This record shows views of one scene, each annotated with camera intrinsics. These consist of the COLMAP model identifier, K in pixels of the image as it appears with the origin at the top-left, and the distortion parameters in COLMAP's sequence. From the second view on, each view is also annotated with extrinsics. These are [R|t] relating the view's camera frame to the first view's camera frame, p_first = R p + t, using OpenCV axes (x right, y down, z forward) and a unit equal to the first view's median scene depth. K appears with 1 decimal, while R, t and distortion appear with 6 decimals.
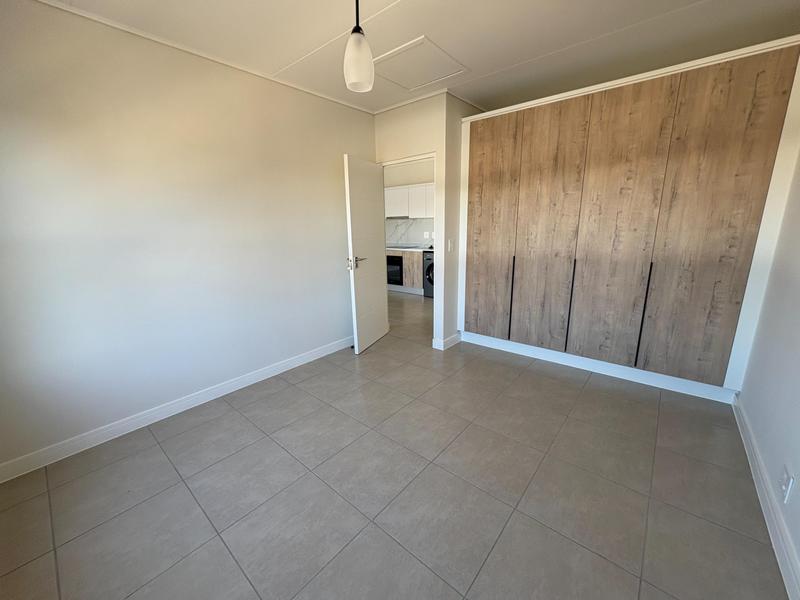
lens RADIAL K [[317.2, 0, 399.6], [0, 317.2, 296.9], [0, 0, 1]] dist [-0.001122, -0.000118]
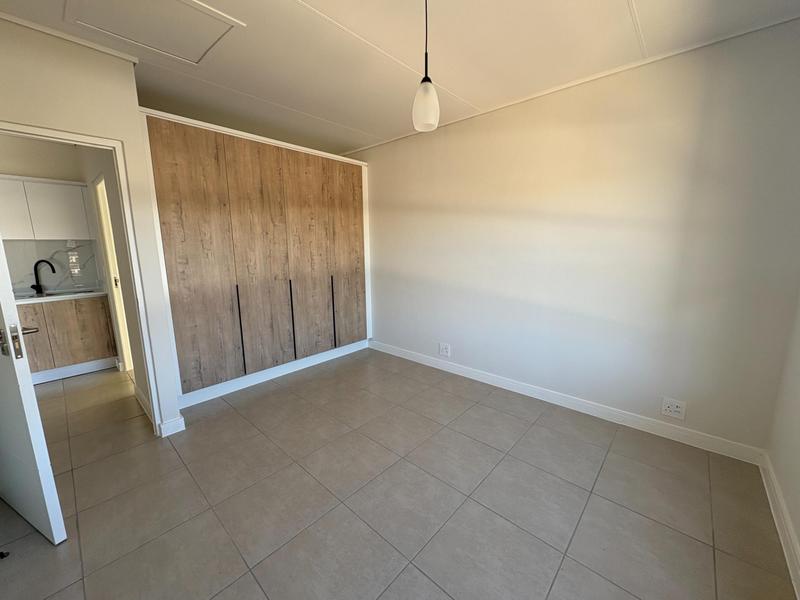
lens RADIAL K [[317.2, 0, 399.4], [0, 317.2, 296.6], [0, 0, 1]] dist [-0.001122, -0.000118]
pose [[0.041057, -0.139610, 0.989355, -0.616360], [0.234334, 0.963918, 0.126296, -0.113448], [-0.971289, 0.226654, 0.072291, 0.533074]]
